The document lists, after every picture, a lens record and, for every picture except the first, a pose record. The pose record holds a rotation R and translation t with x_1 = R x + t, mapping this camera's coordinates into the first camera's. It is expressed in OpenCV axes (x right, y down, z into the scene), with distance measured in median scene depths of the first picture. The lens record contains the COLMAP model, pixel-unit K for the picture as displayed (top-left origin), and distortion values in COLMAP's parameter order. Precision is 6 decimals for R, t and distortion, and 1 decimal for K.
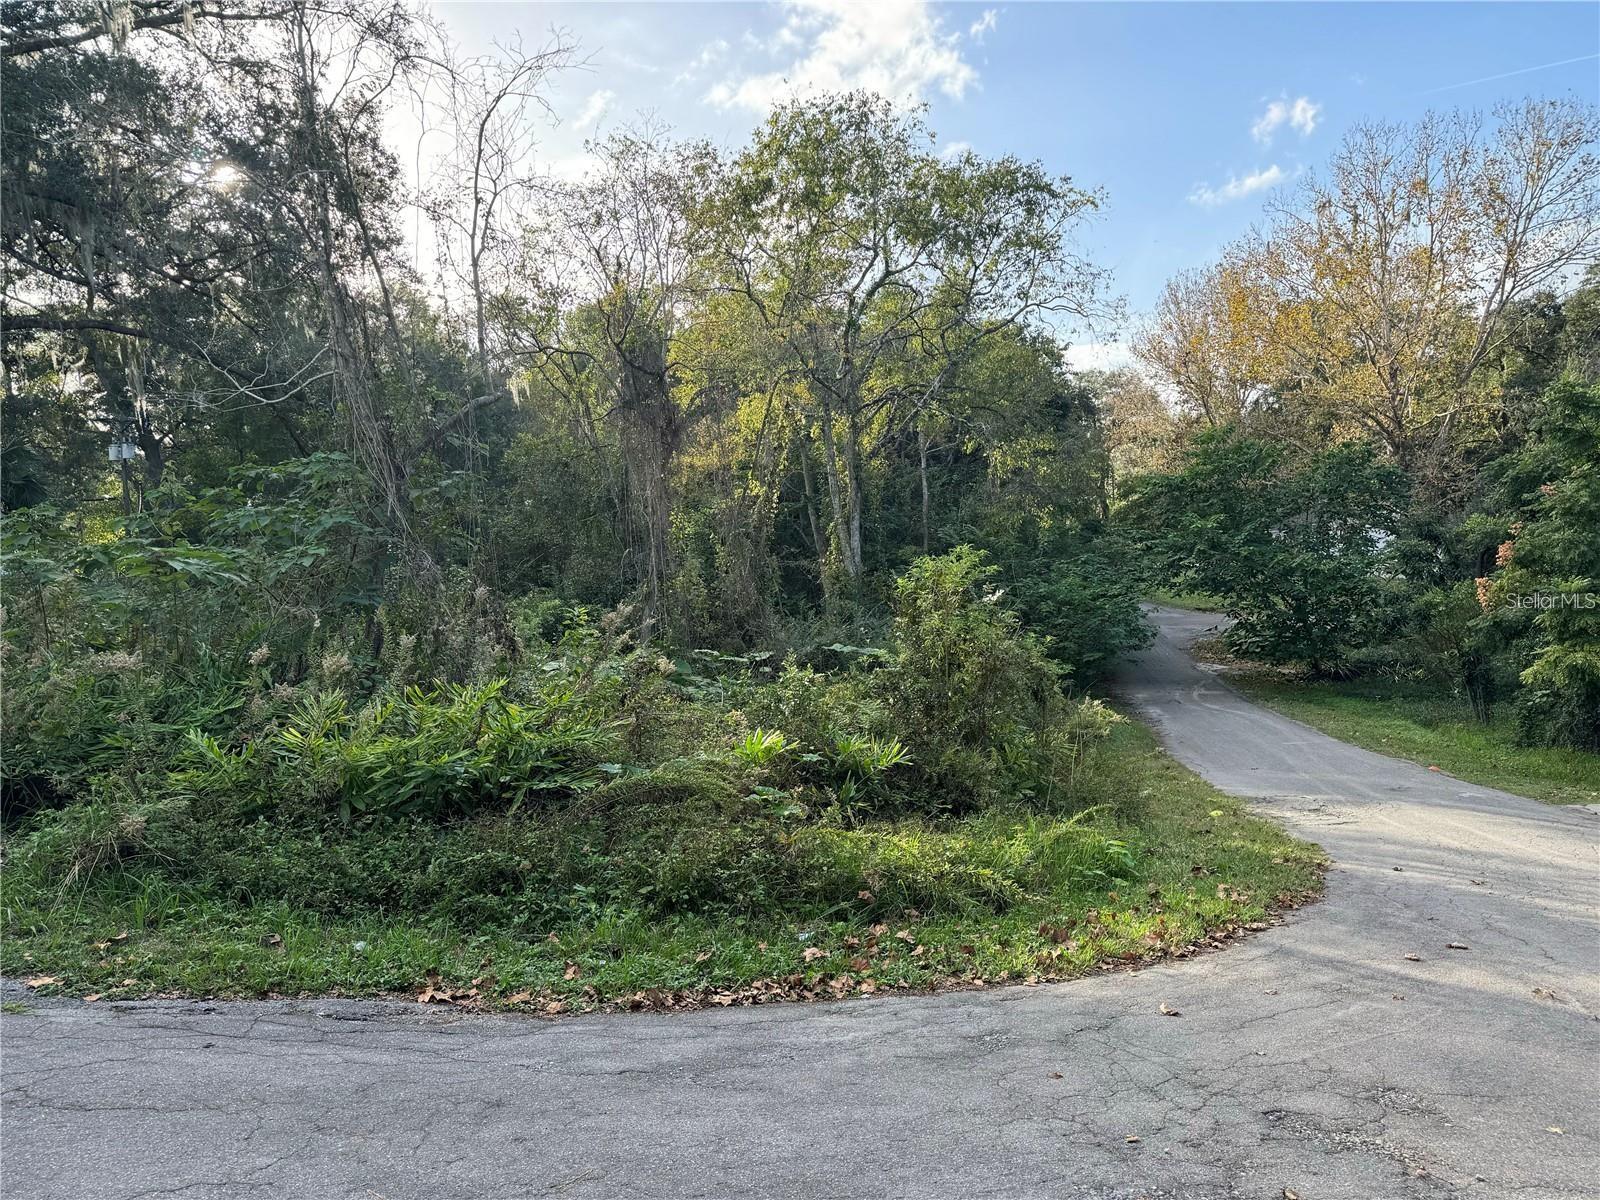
lens RADIAL K [[1099.8, 0, 796.1], [0, 1099.8, 604.2], [0, 0, 1]] dist [0.077599, -0.089680]
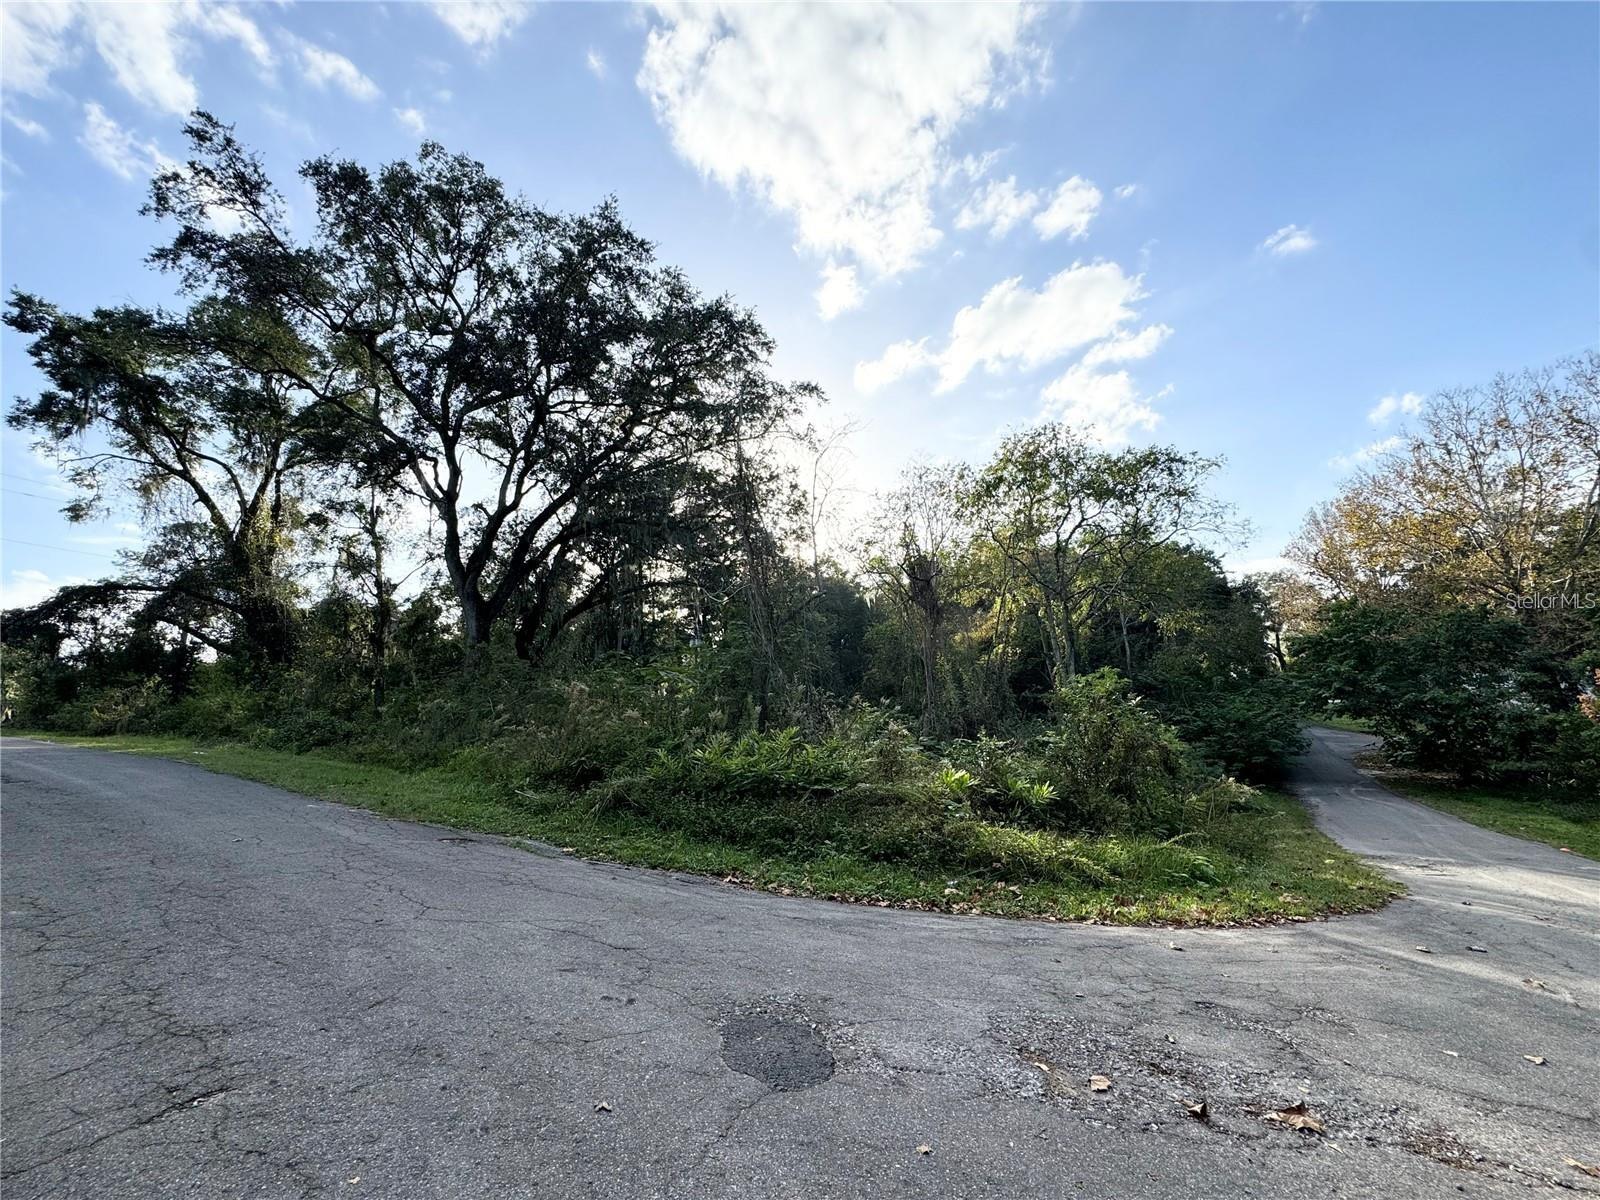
lens RADIAL K [[623.5, 0, 802.0], [0, 623.5, 602.2], [0, 0, 1]] dist [0.007231, -0.000233]
pose [[0.928674, -0.057032, -0.366486, 0.055730], [-0.014371, 0.981832, -0.189207, 0.021705], [0.370618, 0.180979, 0.910982, -0.007197]]
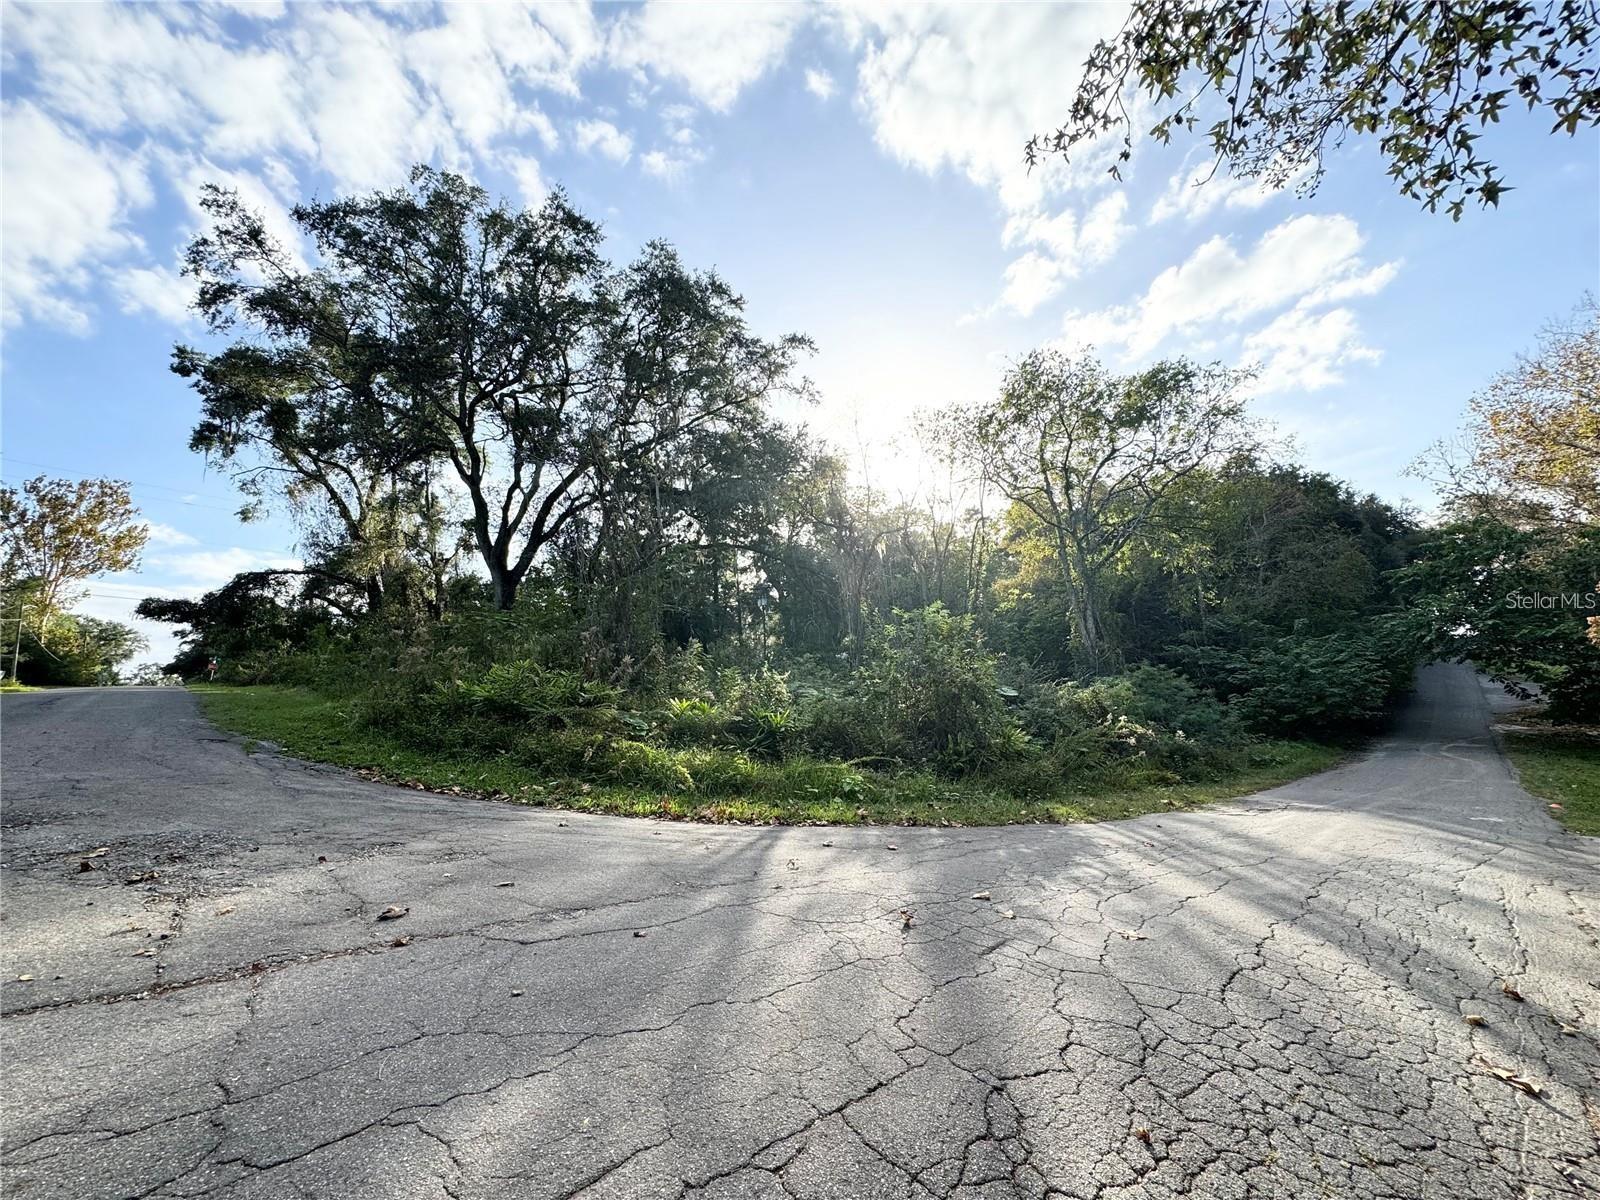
lens RADIAL K [[636.7, 0, 801.0], [0, 636.7, 607.1], [0, 0, 1]] dist [-0.000176, 0.000430]
pose [[0.819880, -0.060473, -0.569332, 0.359693], [-0.008552, 0.993002, -0.117790, 0.040821], [0.572471, 0.101443, 0.813625, 0.099253]]
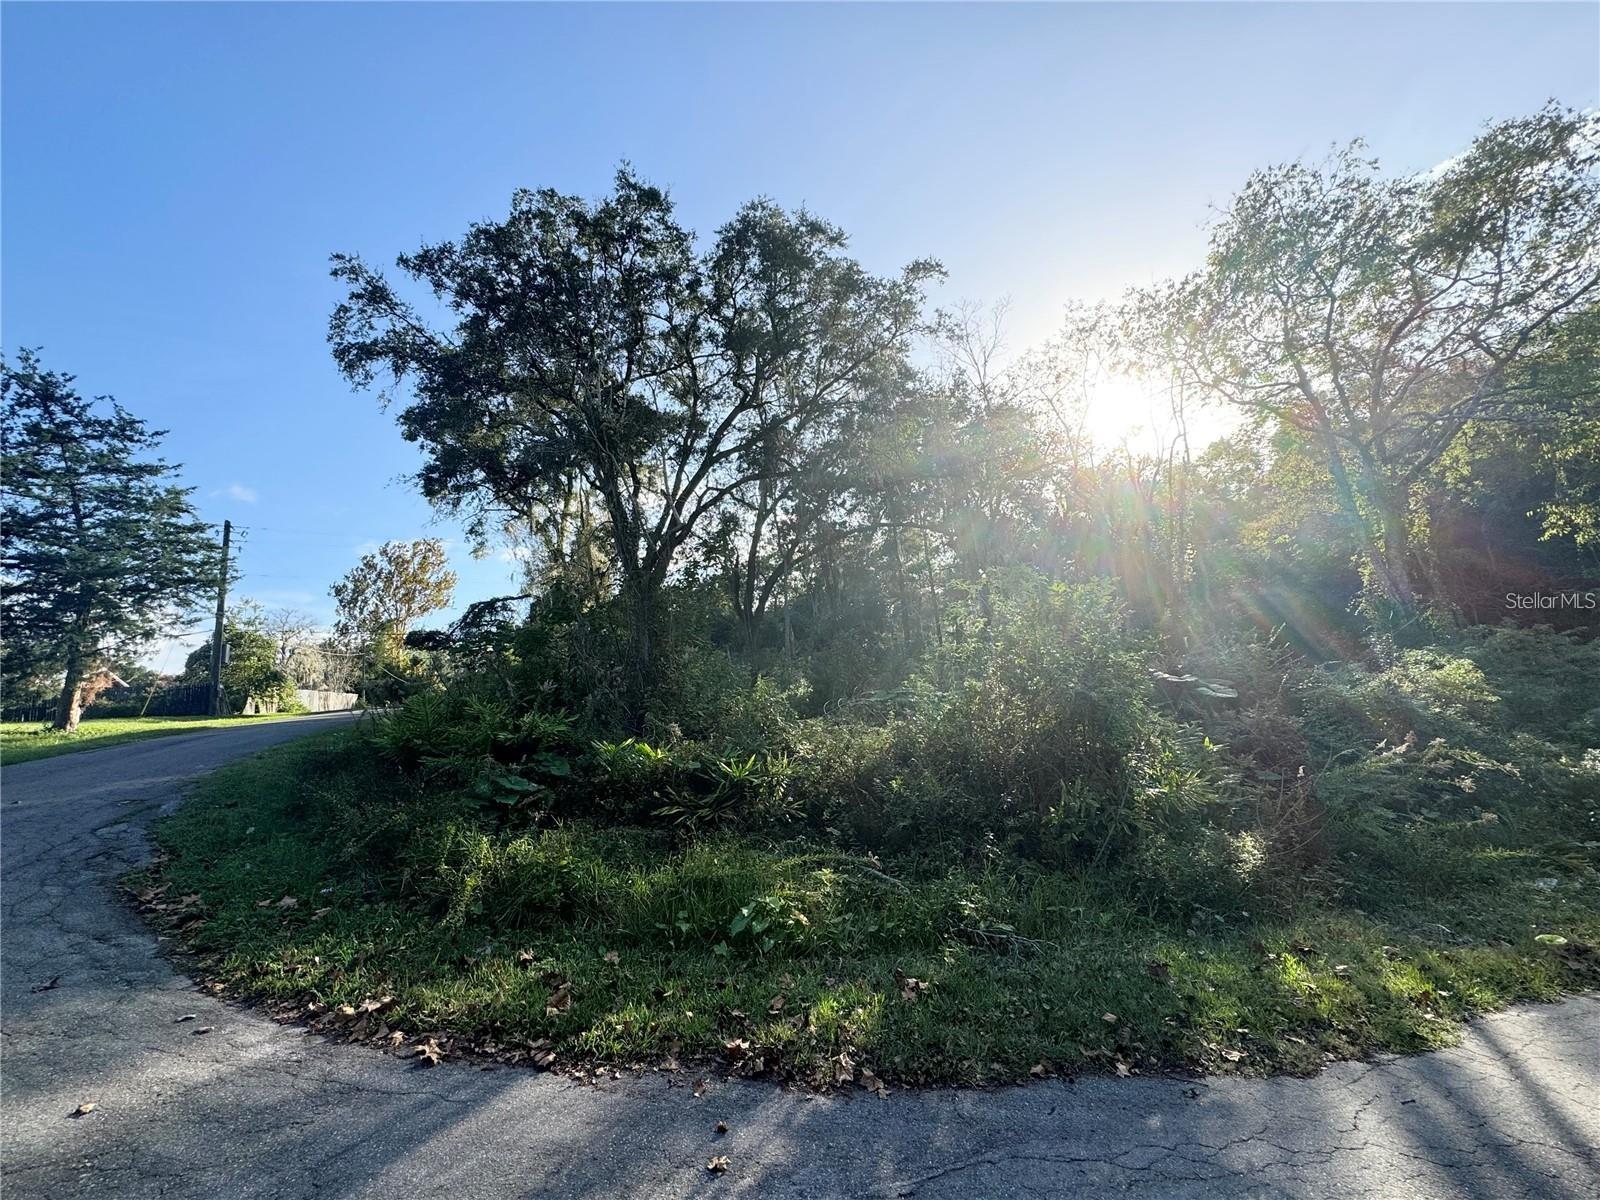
lens RADIAL K [[638.6, 0, 799.8], [0, 638.6, 599.1], [0, 0, 1]] dist [0.000865, 0.000535]
pose [[0.561731, -0.121908, -0.818289, 0.349409], [0.039914, 0.991926, -0.120377, 0.027199], [0.826357, 0.034958, 0.562061, 0.356028]]
